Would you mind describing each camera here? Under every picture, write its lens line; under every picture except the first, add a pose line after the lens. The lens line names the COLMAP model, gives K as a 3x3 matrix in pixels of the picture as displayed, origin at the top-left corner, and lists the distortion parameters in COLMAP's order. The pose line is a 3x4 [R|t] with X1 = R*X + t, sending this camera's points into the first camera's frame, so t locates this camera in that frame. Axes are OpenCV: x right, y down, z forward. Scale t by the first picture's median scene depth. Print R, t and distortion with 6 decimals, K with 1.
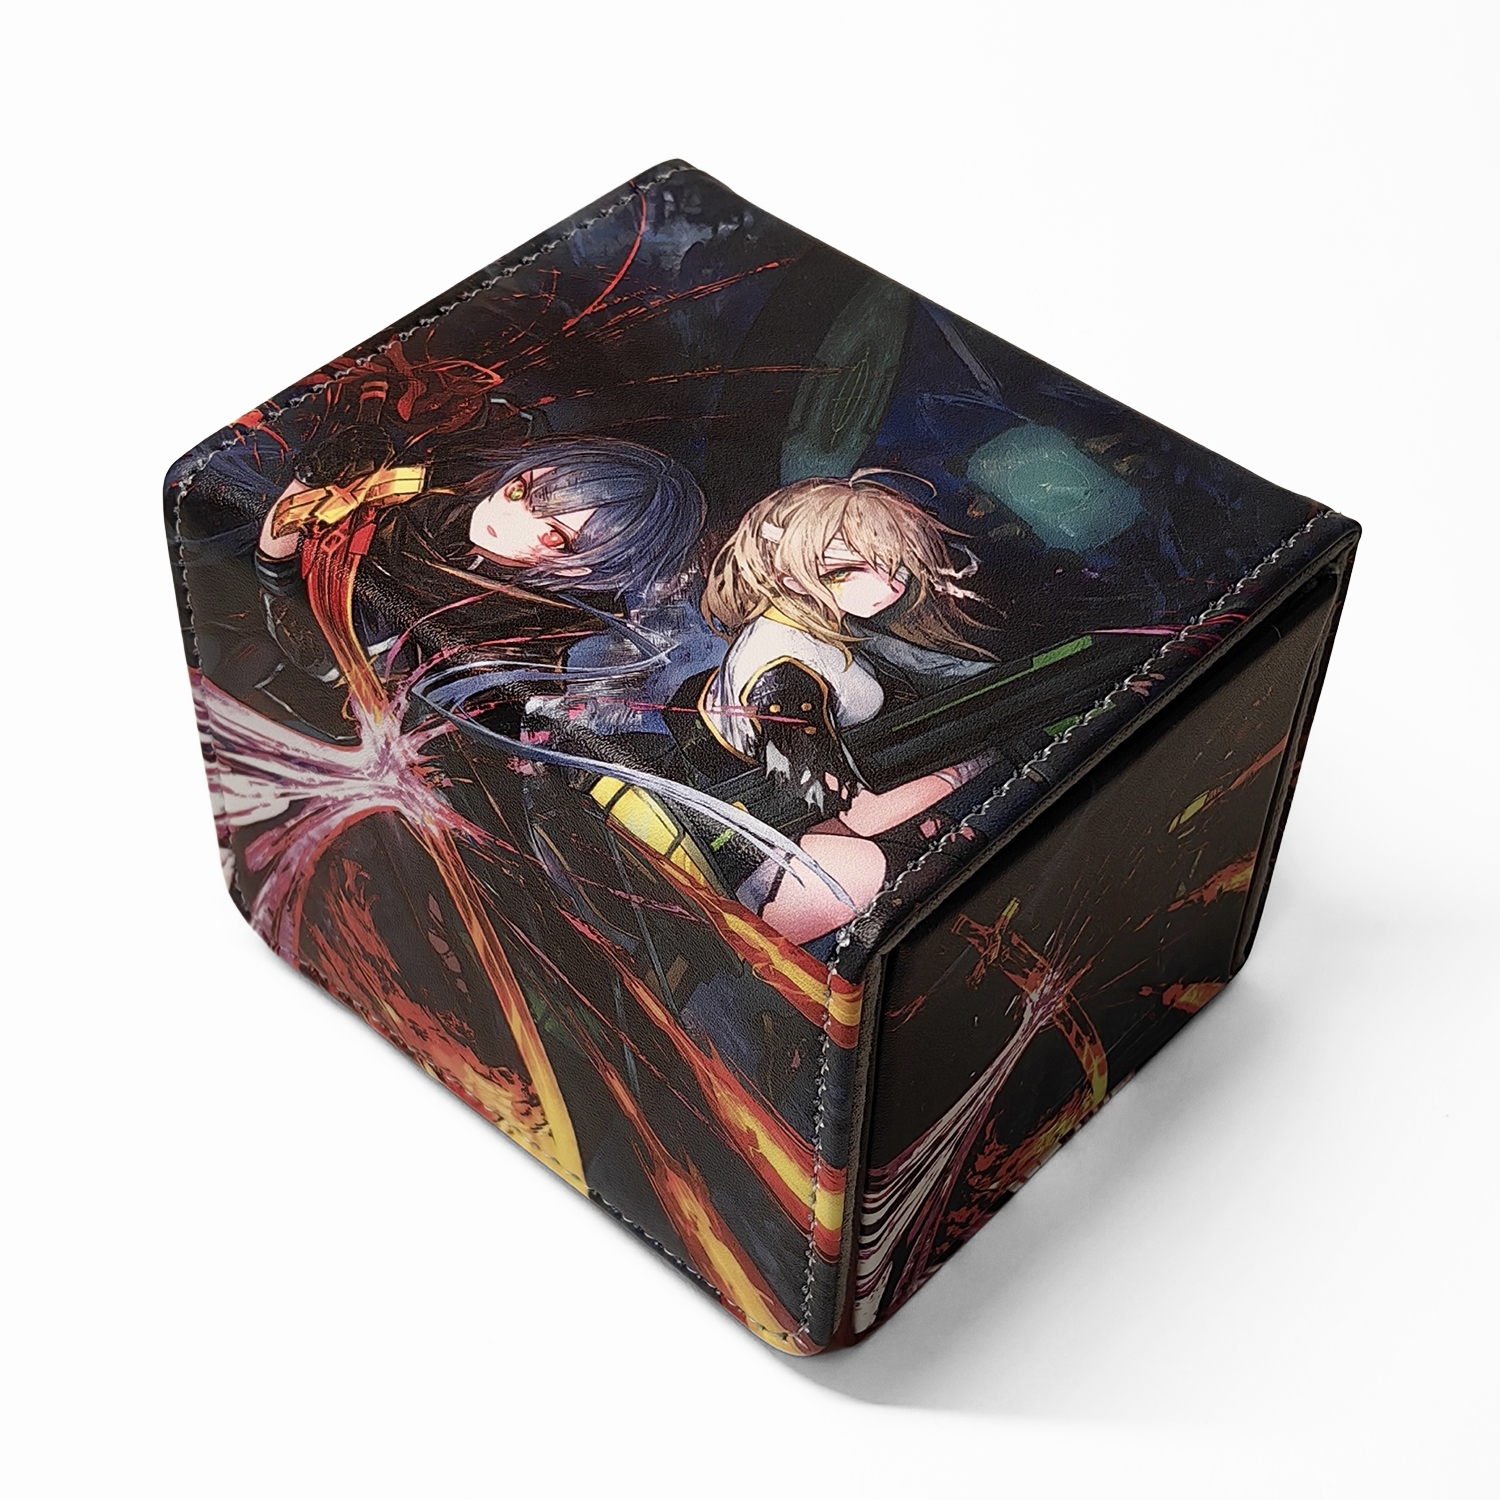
lens RADIAL K [[2541.0, 0, 769.9], [0, 2541.0, 884.0], [0, 0, 1]] dist [0.282524, 0.000000]
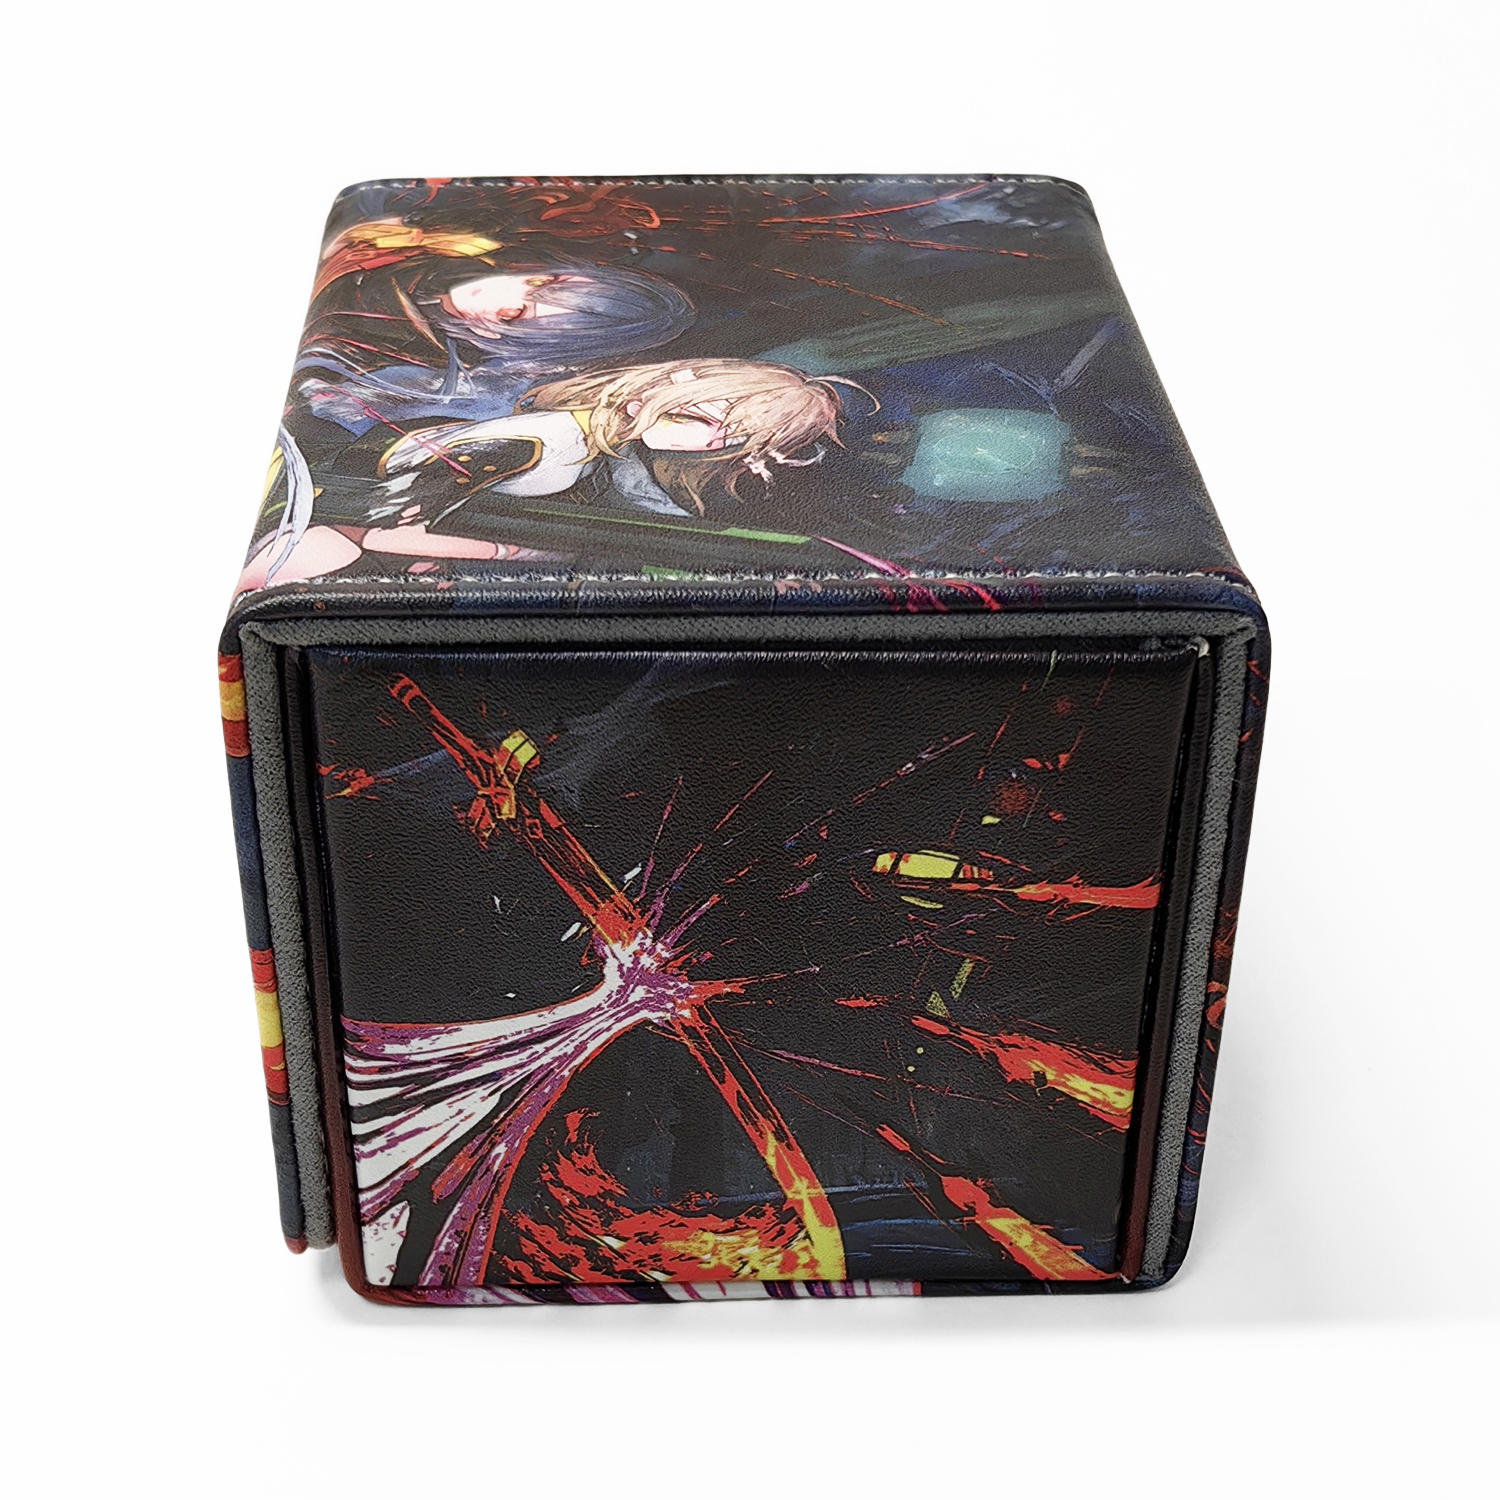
lens RADIAL K [[2541.0, 0, 771.2], [0, 2541.0, 995.8], [0, 0, 1]] dist [0.282524, 0.000000]
pose [[0.694562, 0.399351, -0.598416, 0.647693], [-0.530791, 0.845934, -0.051540, 0.073817], [0.485638, 0.353431, 0.799526, 0.380558]]
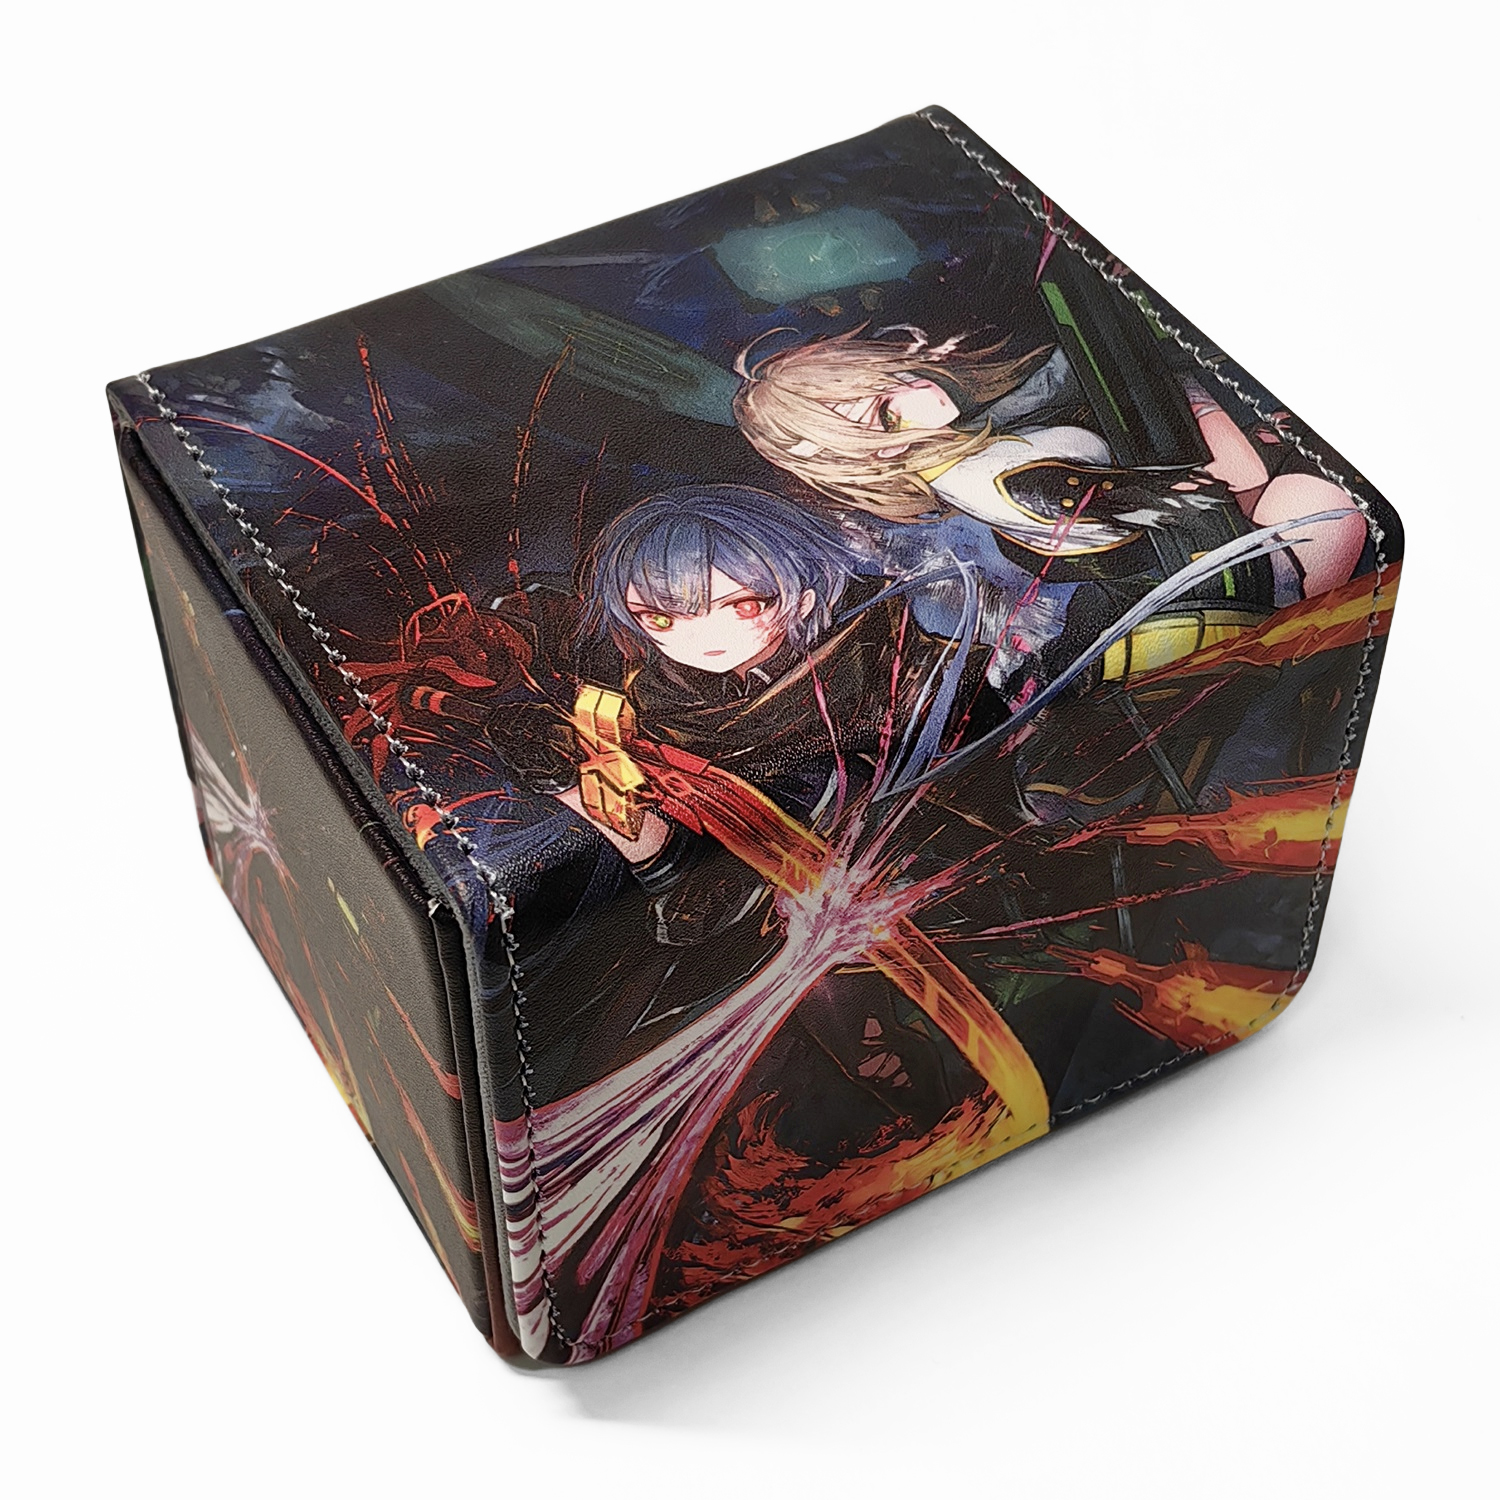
lens RADIAL K [[2541.0, 0, 760.0], [0, 2541.0, 822.9], [0, 0, 1]] dist [0.282524, 0.000000]
pose [[0.317567, -0.725161, 0.610977, -0.674084], [0.720349, 0.603504, 0.341877, -0.387897], [-0.616643, 0.331548, 0.714022, 0.398673]]
